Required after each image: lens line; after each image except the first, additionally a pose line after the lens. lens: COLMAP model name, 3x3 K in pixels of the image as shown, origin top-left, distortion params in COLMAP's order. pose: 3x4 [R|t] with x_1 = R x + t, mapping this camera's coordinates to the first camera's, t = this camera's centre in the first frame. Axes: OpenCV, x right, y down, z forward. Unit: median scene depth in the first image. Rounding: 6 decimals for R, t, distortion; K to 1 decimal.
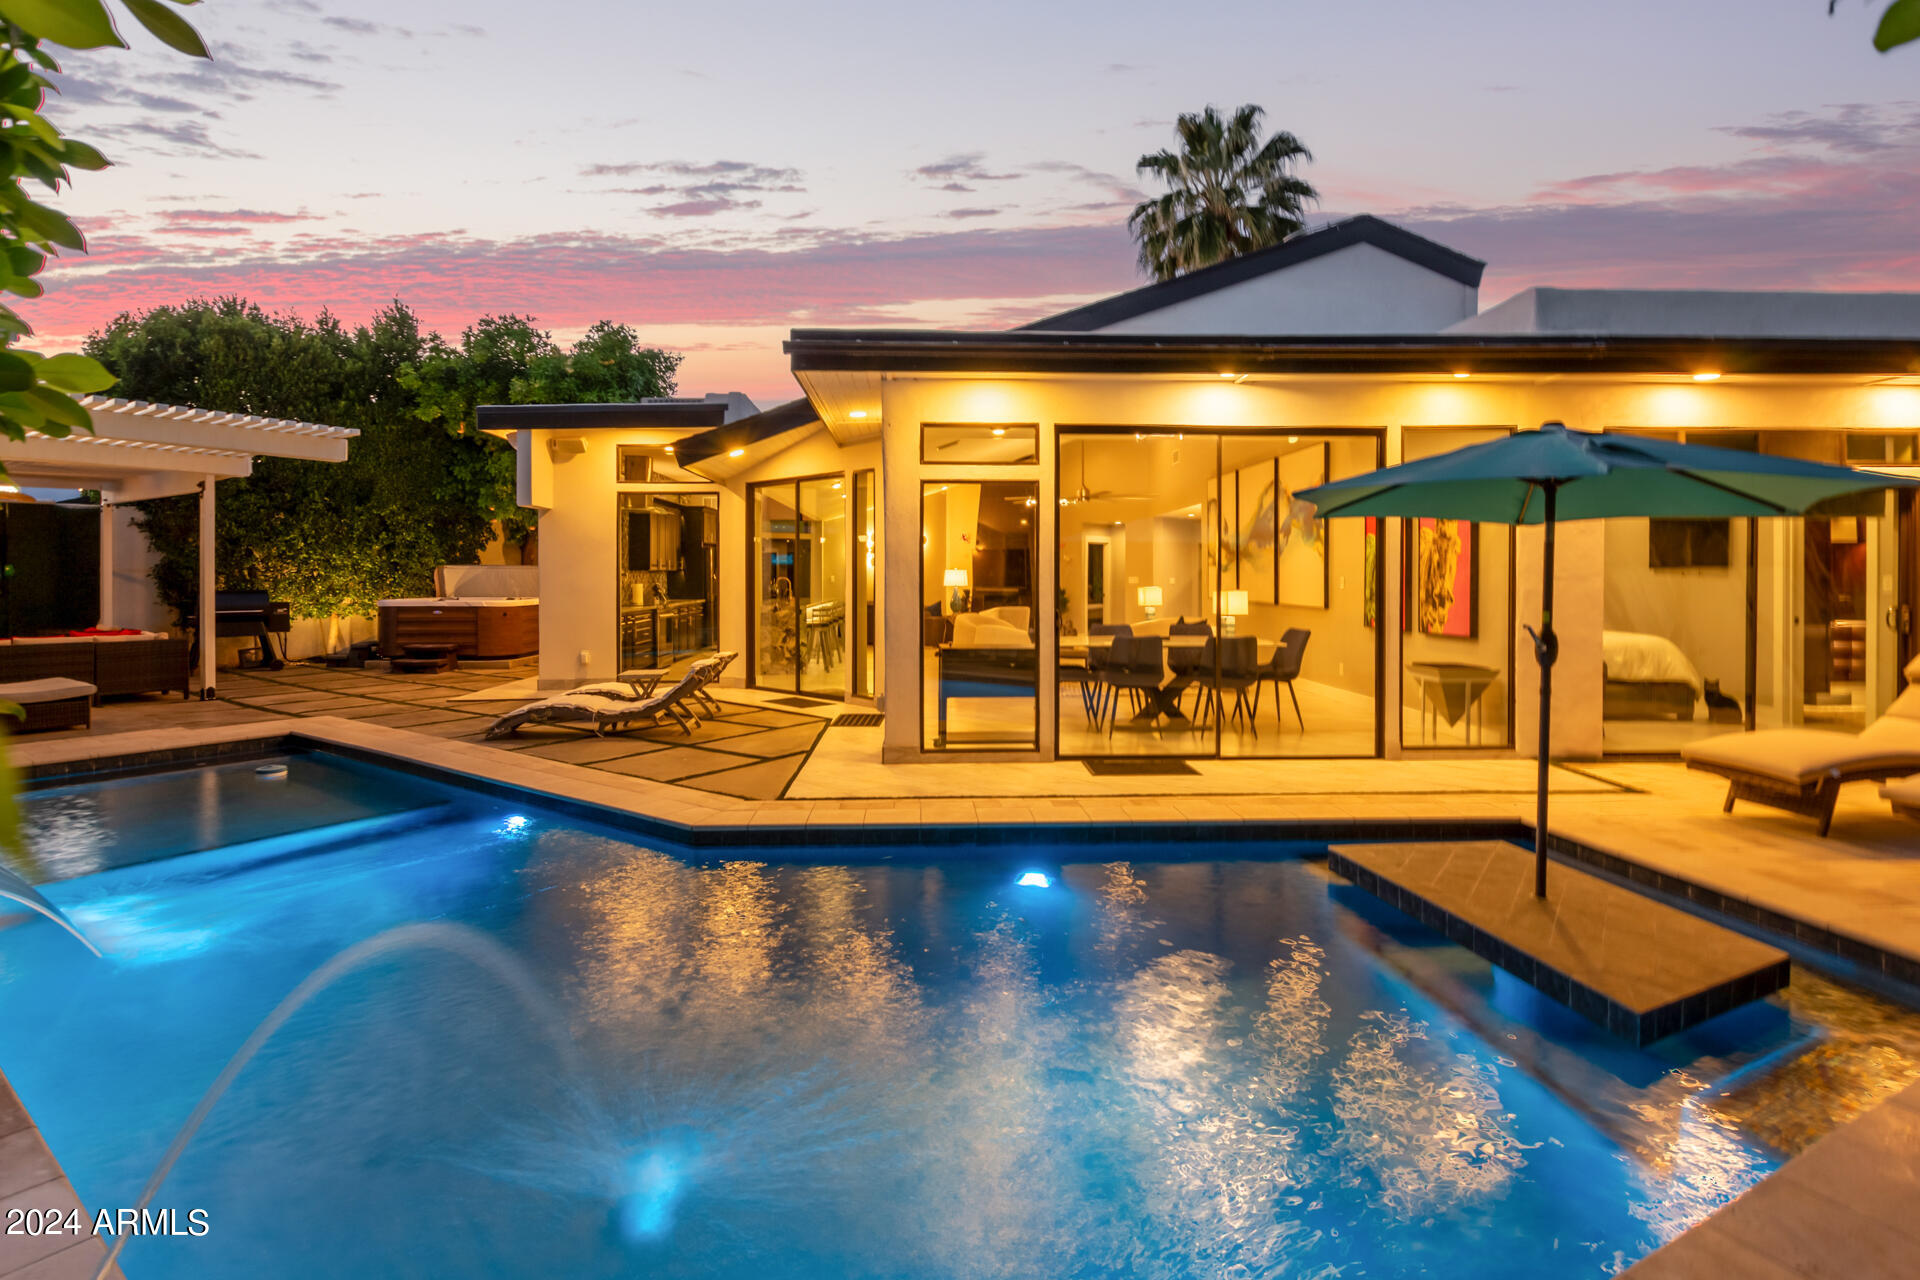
lens RADIAL K [[894.6, 0, 956.2], [0, 894.6, 587.8], [0, 0, 1]] dist [-0.001177, -0.000014]
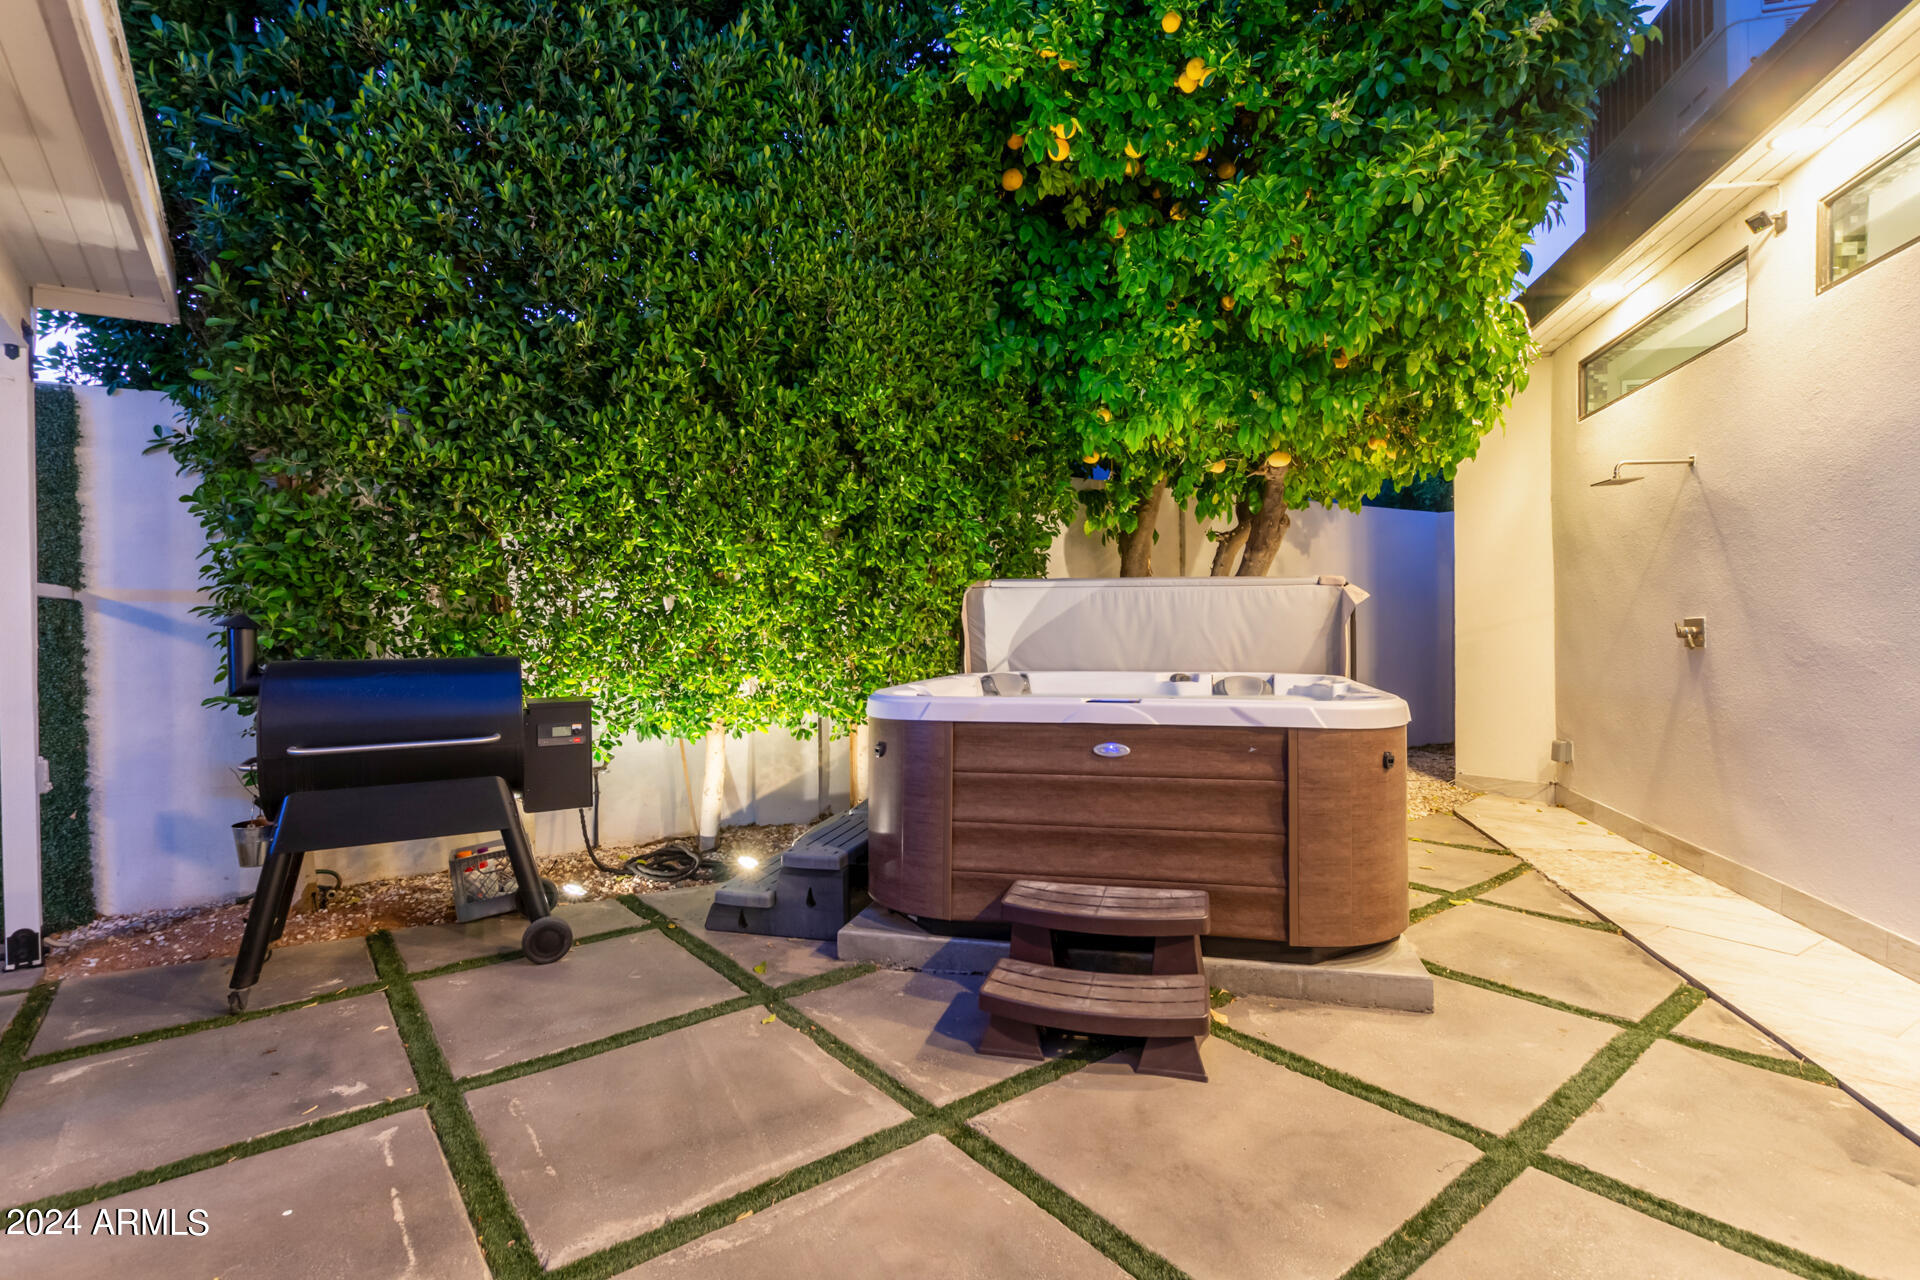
lens RADIAL K [[894.6, 0, 976.8], [0, 894.6, 636.7], [0, 0, 1]] dist [-0.001177, -0.000014]
pose [[0.958257, -0.009730, -0.285743, -0.522797], [0.007604, 0.999935, -0.008549, -0.000289], [0.285807, 0.006019, 0.958268, 0.729225]]
